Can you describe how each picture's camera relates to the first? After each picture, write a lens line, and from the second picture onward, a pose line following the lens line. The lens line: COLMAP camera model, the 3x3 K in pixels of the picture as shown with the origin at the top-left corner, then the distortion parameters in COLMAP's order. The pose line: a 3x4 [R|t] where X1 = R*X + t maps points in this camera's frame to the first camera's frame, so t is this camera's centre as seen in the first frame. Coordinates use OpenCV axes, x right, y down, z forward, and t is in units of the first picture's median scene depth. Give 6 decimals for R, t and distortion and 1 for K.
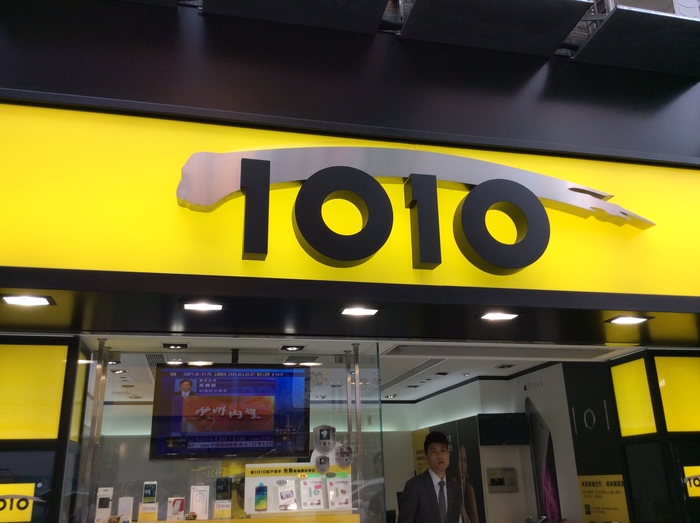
lens RADIAL K [[632.7, 0, 352.7], [0, 632.7, 264.0], [0, 0, 1]] dist [0.102184, -0.194342]
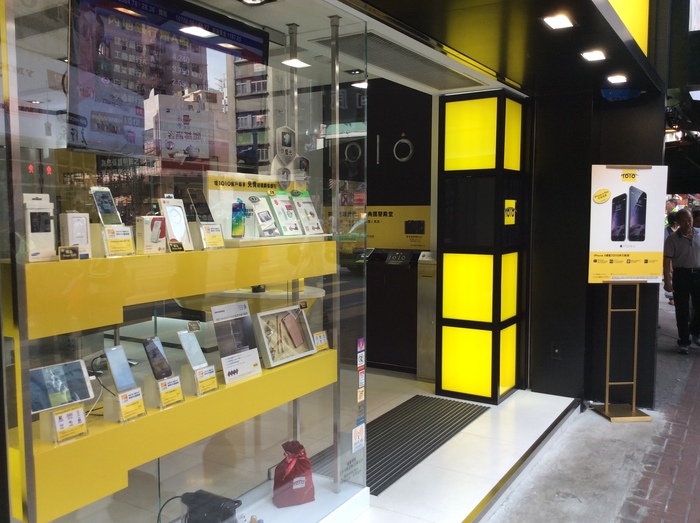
lens RADIAL K [[632.7, 0, 352.7], [0, 632.7, 264.0], [0, 0, 1]] dist [0.102184, -0.194342]
pose [[0.701047, -0.034632, 0.712274, -0.478995], [-0.246545, 0.925457, 0.287656, 0.164722], [-0.669140, -0.377268, 0.640250, 0.417850]]
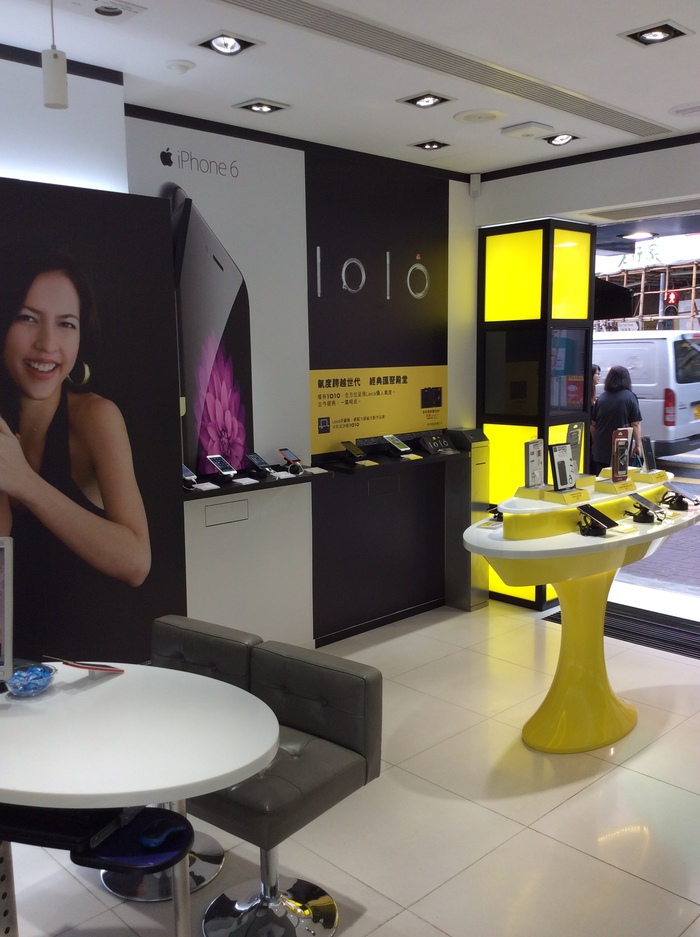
lens RADIAL K [[846.9, 0, 350.0], [0, 846.9, 468.5], [0, 0, 1]] dist [0.102184, -0.194342]
pose [[-0.514939, -0.084066, 0.853095, -0.421410], [-0.250517, 0.966493, -0.055975, 0.636222], [-0.819804, -0.242538, -0.518745, 1.902537]]
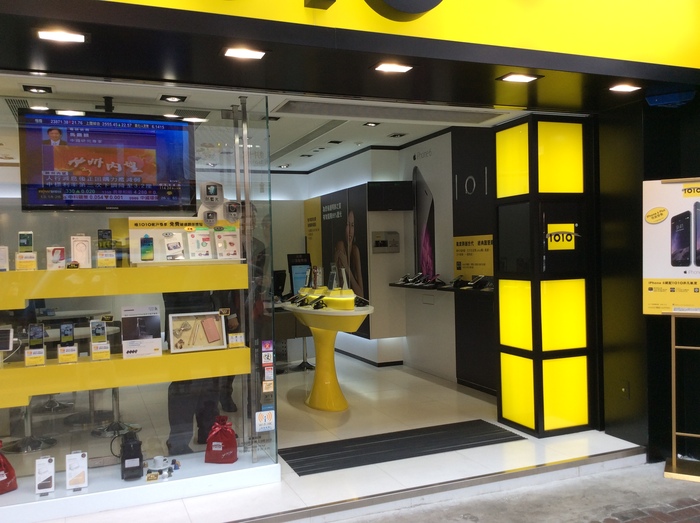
lens RADIAL K [[632.7, 0, 352.7], [0, 632.7, 264.0], [0, 0, 1]] dist [0.102184, -0.194342]
pose [[0.986730, -0.002324, 0.162351, 0.010475], [-0.052497, 0.941626, 0.332542, 0.035378], [-0.153646, -0.336653, 0.929009, 0.015138]]
